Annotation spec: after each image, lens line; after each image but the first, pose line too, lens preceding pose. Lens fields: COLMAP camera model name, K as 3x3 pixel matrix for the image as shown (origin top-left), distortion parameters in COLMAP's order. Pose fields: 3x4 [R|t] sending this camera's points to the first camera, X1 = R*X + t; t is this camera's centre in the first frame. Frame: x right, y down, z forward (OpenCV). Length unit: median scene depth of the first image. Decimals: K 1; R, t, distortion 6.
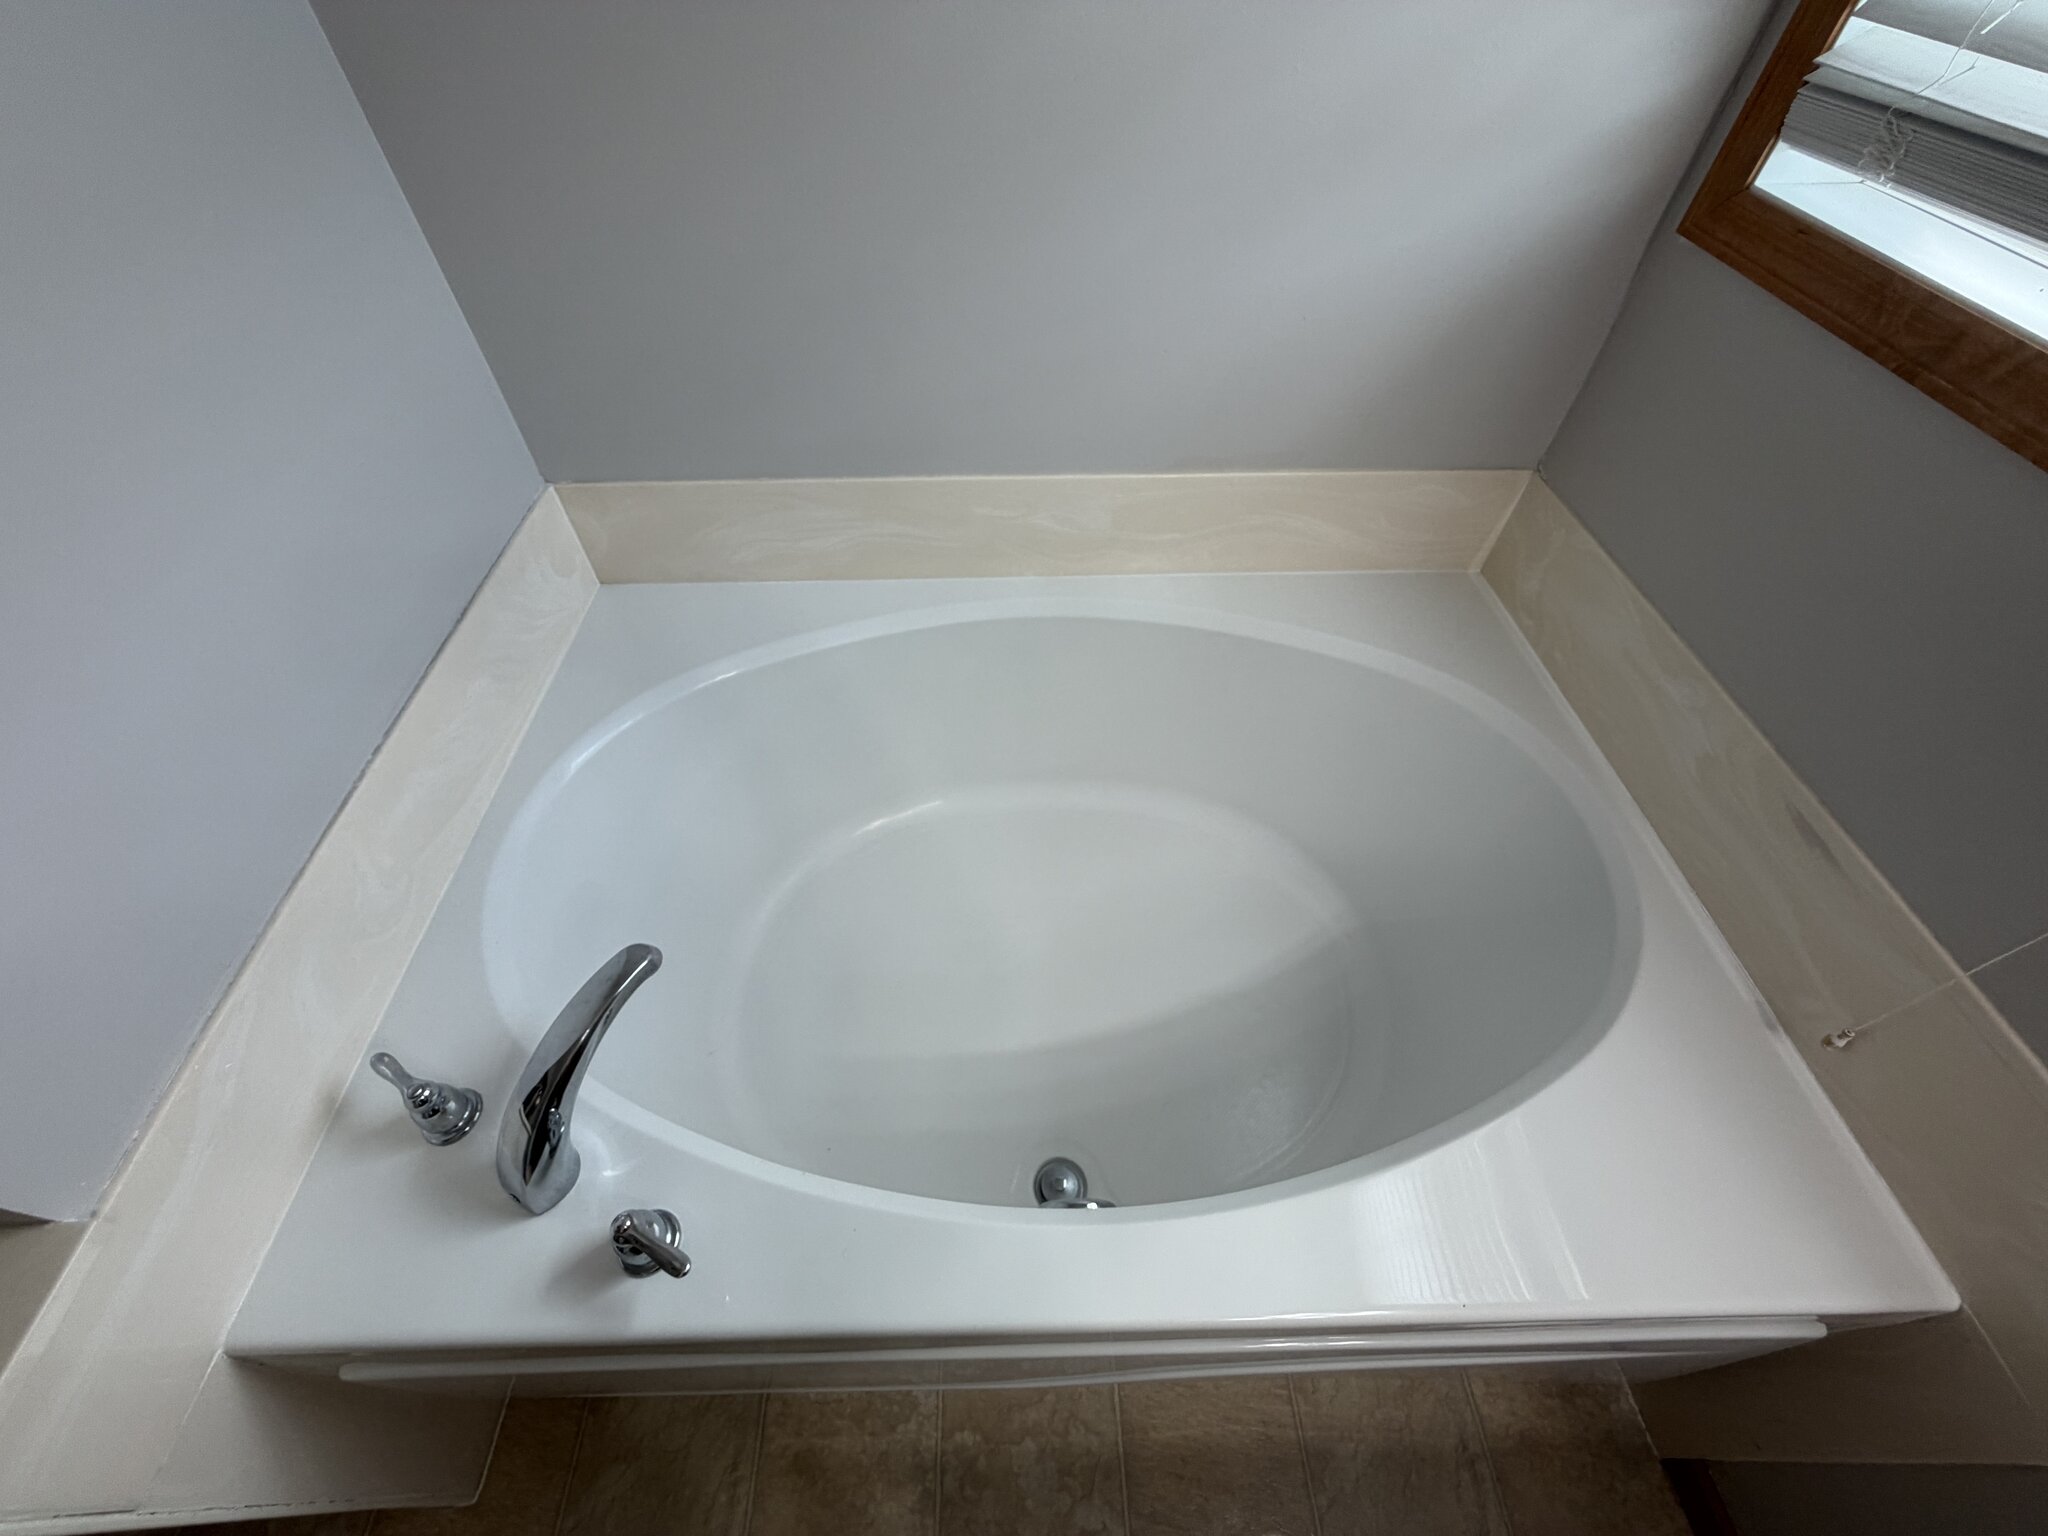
lens RADIAL K [[816.7, 0, 1015.0], [0, 816.7, 769.0], [0, 0, 1]] dist [0.000556, -0.000037]
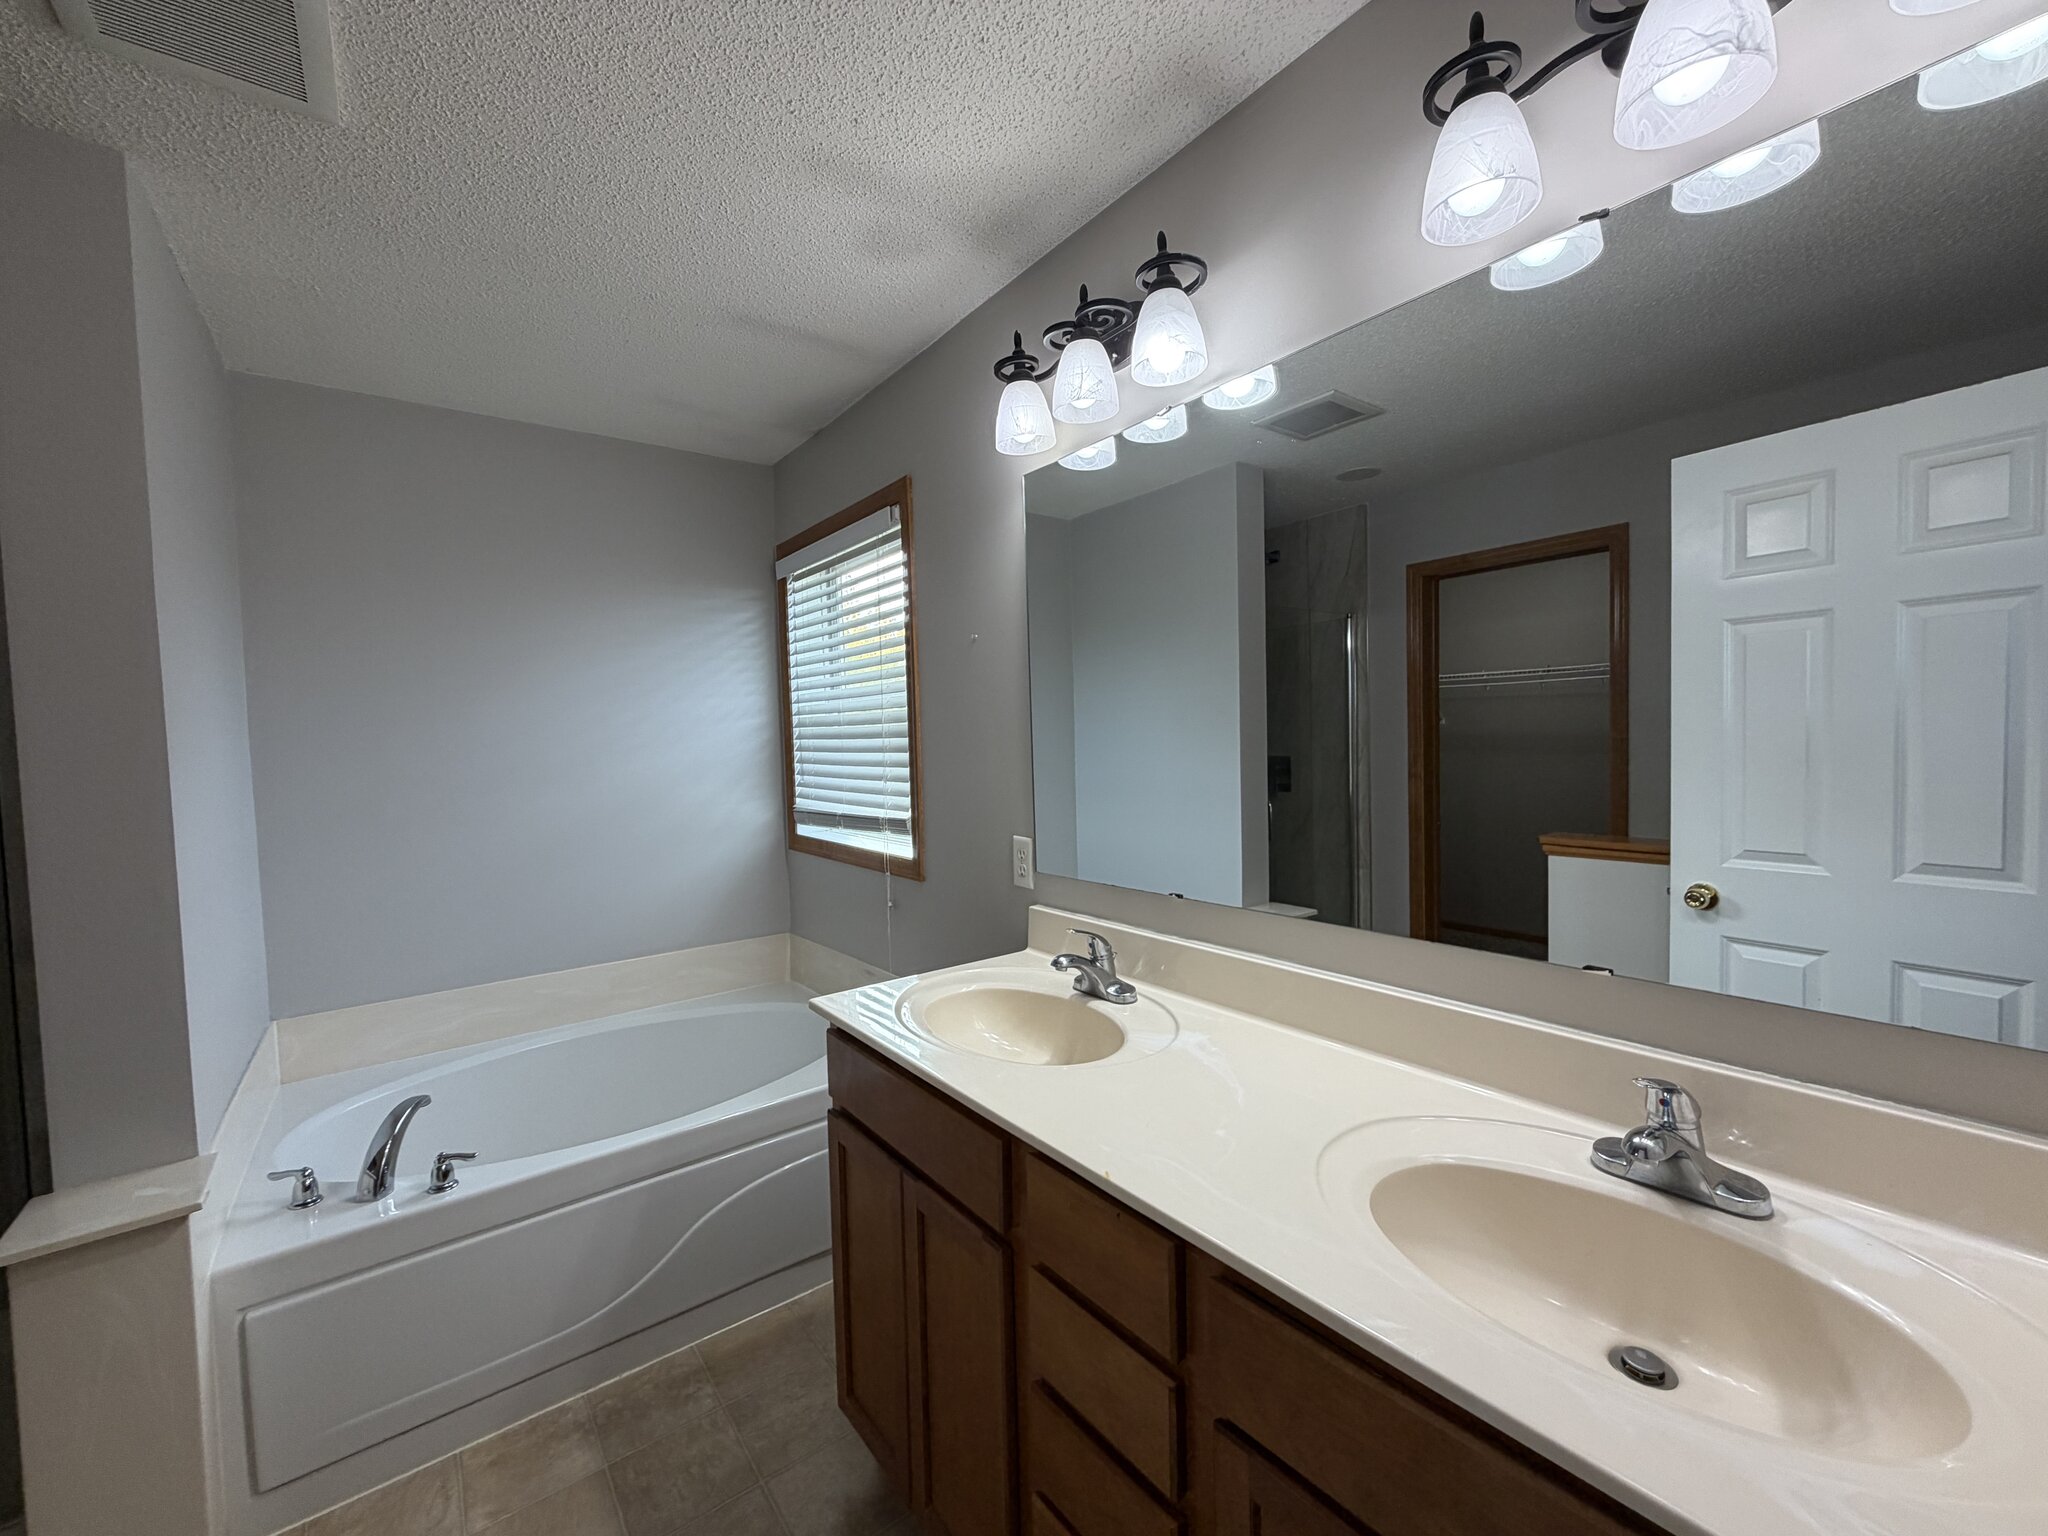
lens RADIAL K [[816.7, 0, 1015.0], [0, 816.7, 769.0], [0, 0, 1]] dist [0.000556, -0.000037]
pose [[0.811607, -0.044729, 0.582489, -0.303203], [0.468109, 0.646330, -0.602604, 1.397790], [-0.349526, 0.761746, 0.545504, -1.222023]]
